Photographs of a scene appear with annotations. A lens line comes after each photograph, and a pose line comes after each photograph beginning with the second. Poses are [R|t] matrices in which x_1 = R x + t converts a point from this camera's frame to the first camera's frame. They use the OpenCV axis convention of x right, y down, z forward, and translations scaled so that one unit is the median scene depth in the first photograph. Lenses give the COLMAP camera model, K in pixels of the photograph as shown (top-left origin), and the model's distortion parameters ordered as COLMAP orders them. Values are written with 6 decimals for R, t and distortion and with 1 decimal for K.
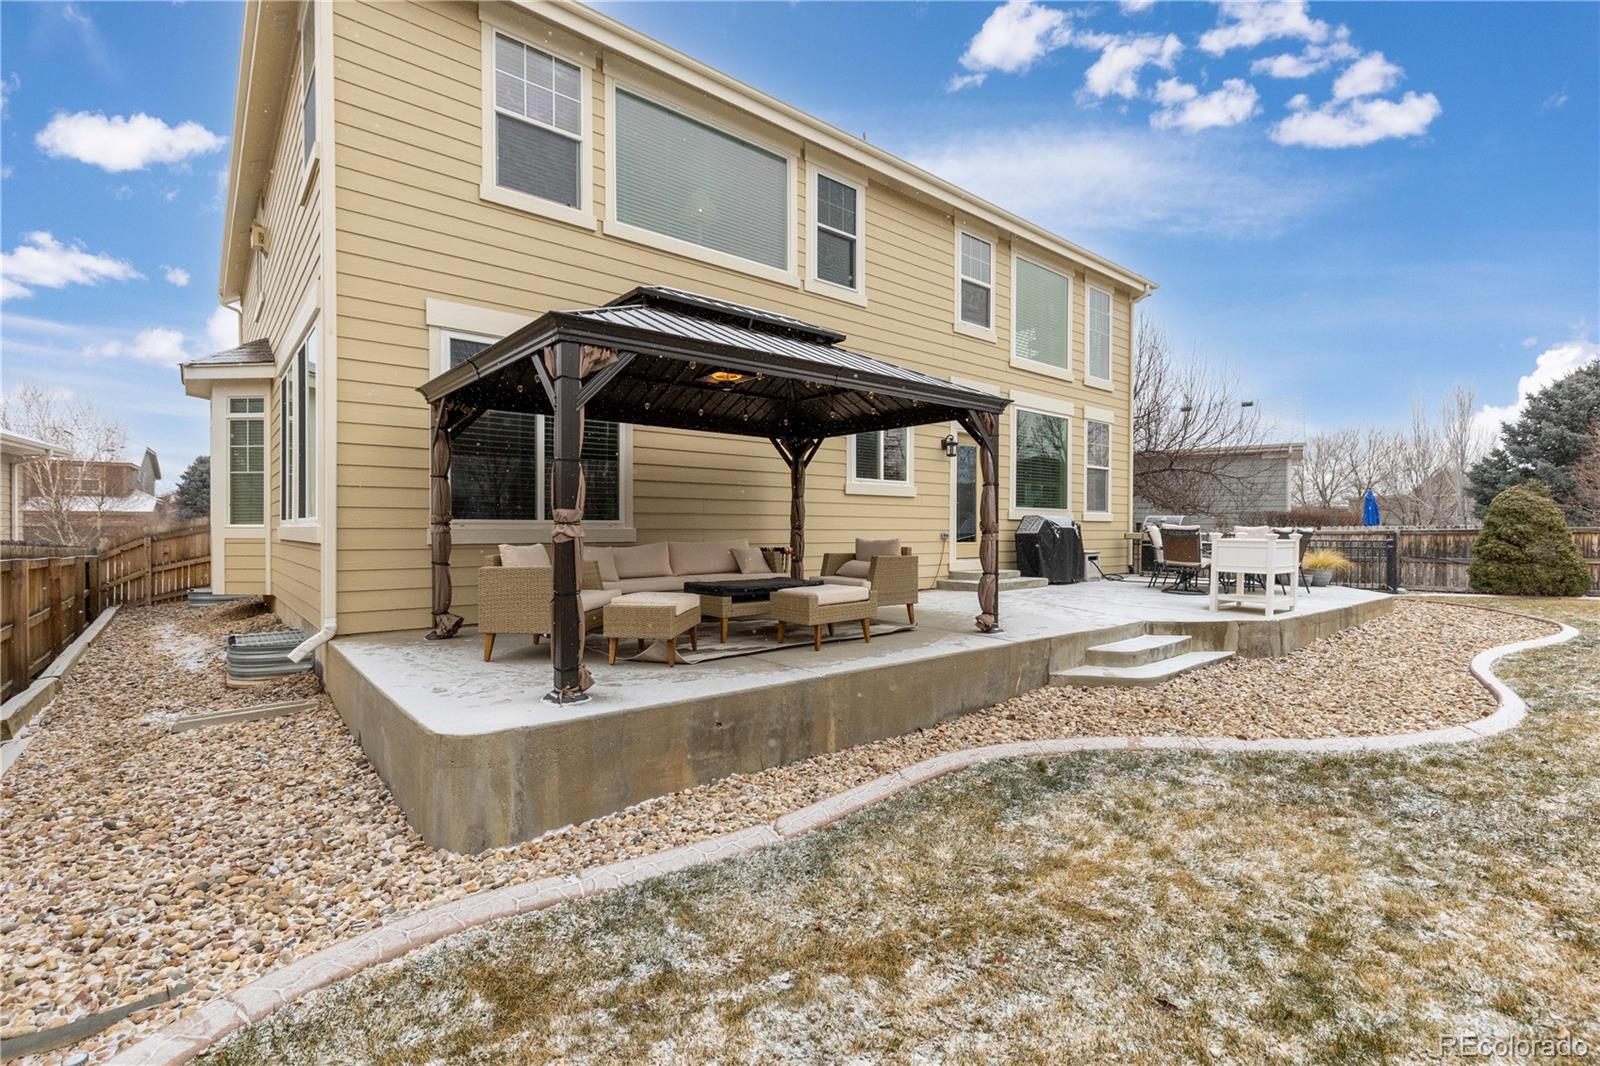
lens RADIAL K [[719.0, 0, 795.4], [0, 719.0, 534.4], [0, 0, 1]] dist [0.004602, 0.000181]
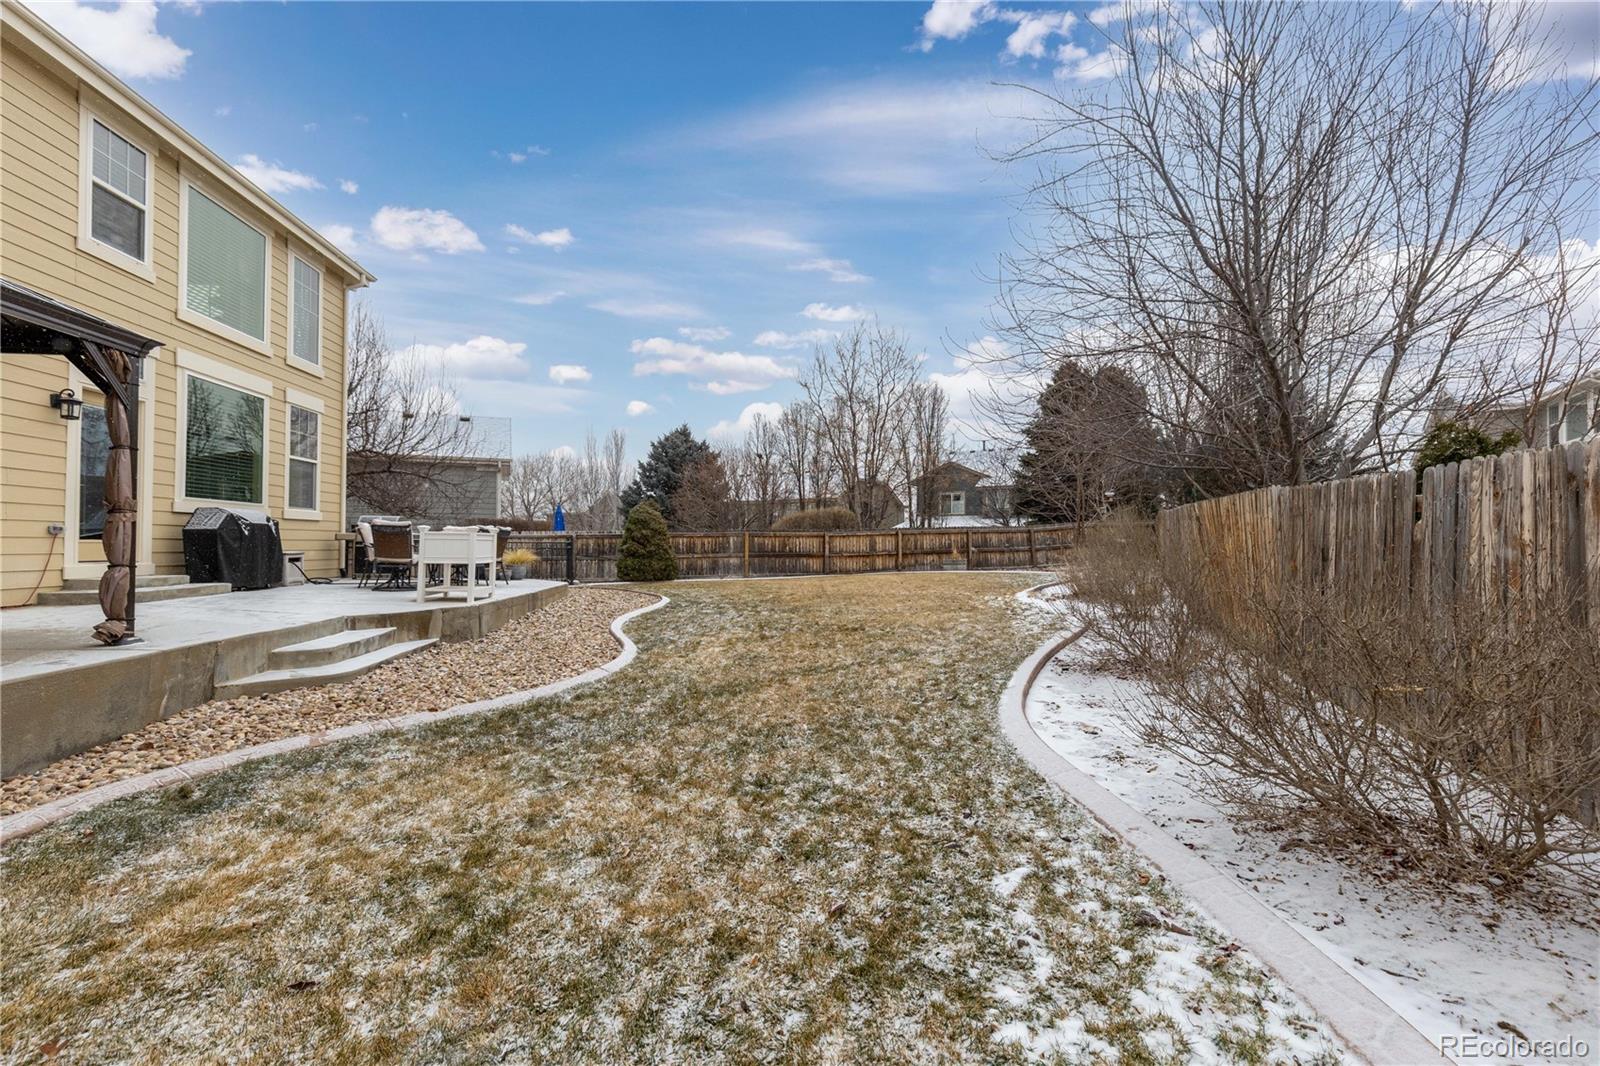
lens RADIAL K [[719.0, 0, 792.9], [0, 719.0, 530.8], [0, 0, 1]] dist [0.004602, 0.000181]
pose [[0.554962, 0.014926, 0.831742, 0.027126], [0.003715, 0.999785, -0.020420, 0.029607], [-0.831867, 0.014423, 0.554787, -0.002310]]
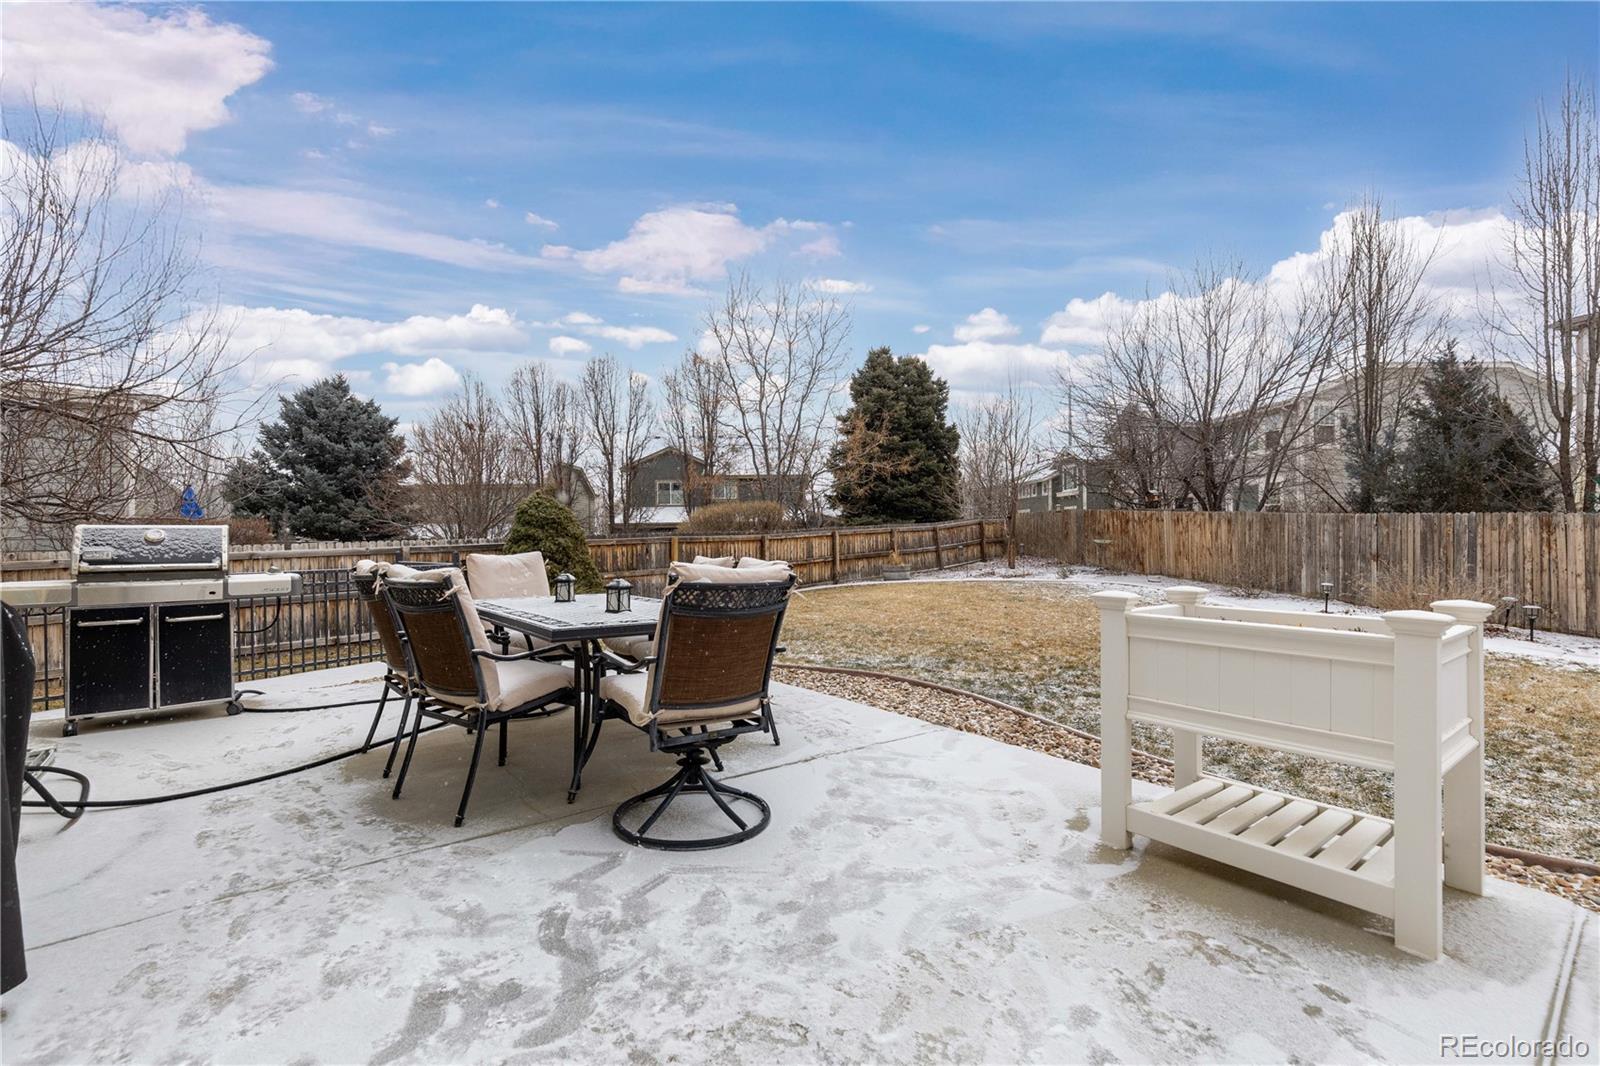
lens RADIAL K [[719.0, 0, 799.6], [0, 719.0, 533.0], [0, 0, 1]] dist [0.004602, 0.000181]
pose [[0.027023, -0.004762, 0.999623, 0.373807], [0.016422, 0.999856, 0.004319, -0.033643], [-0.999500, 0.016299, 0.027097, 1.292070]]
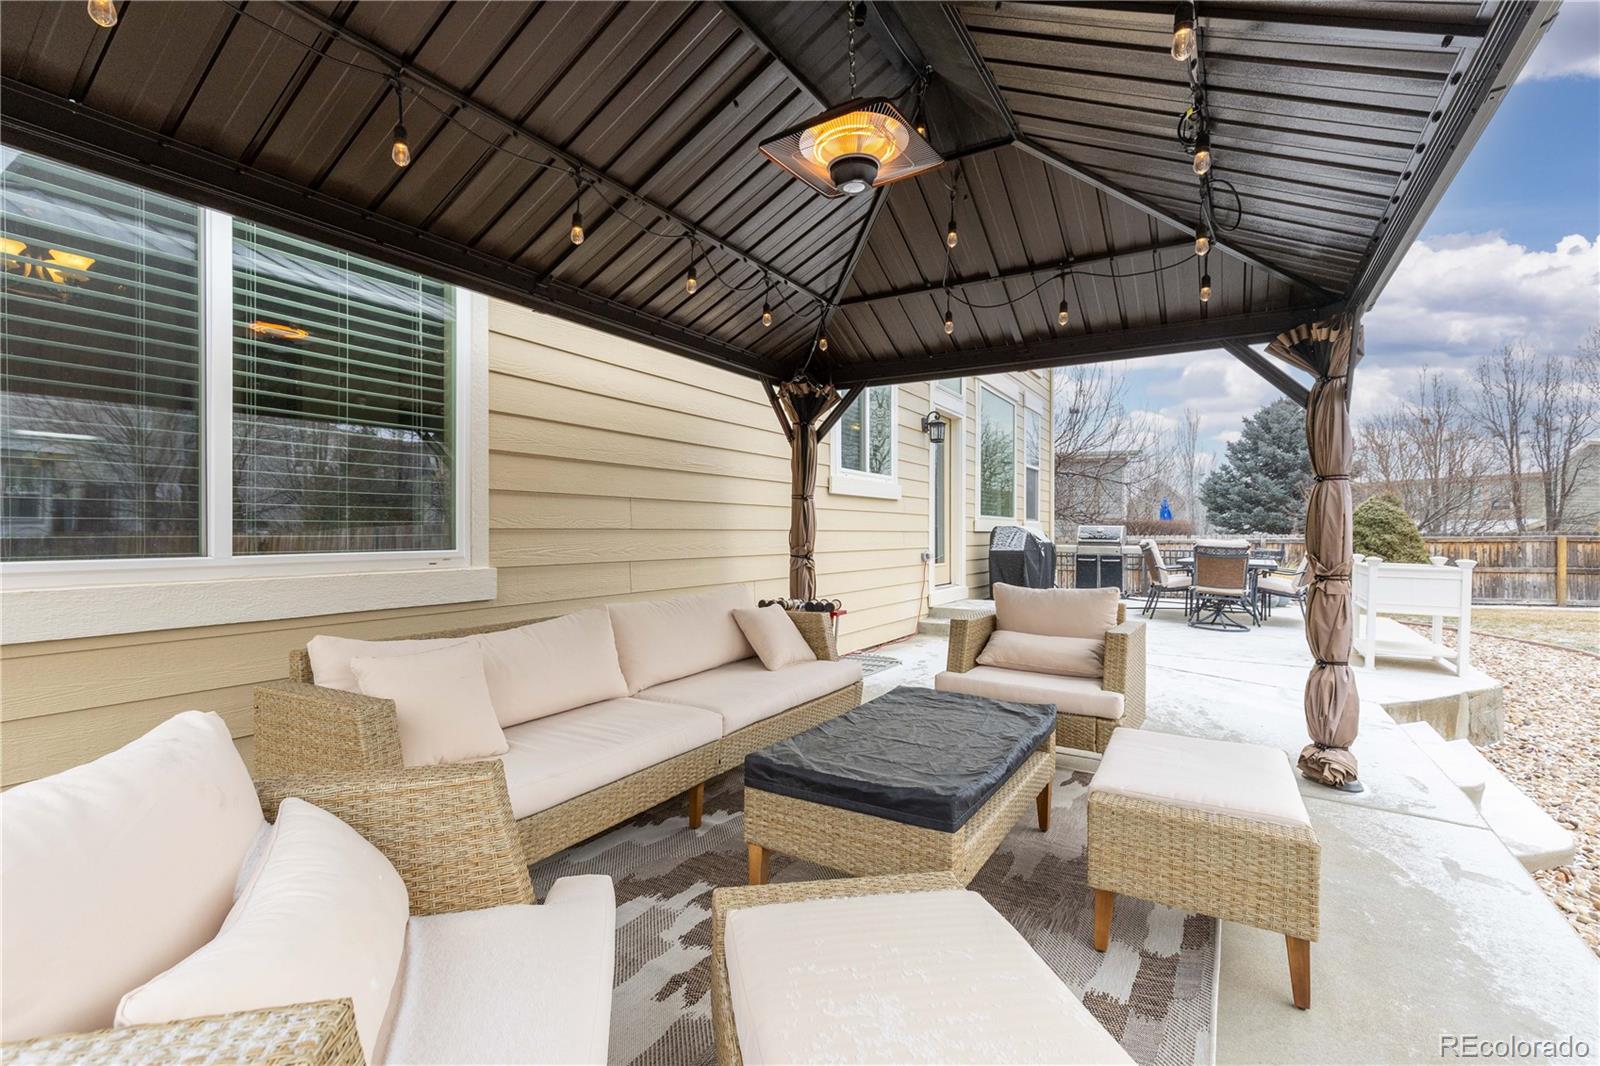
lens RADIAL K [[719.0, 0, 791.4], [0, 719.0, 531.4], [0, 0, 1]] dist [0.004602, 0.000181]
pose [[0.949591, -0.000247, 0.313491, -0.190533], [0.002084, 0.999983, -0.005525, -0.026736], [-0.313484, 0.005900, 0.949575, 0.549812]]
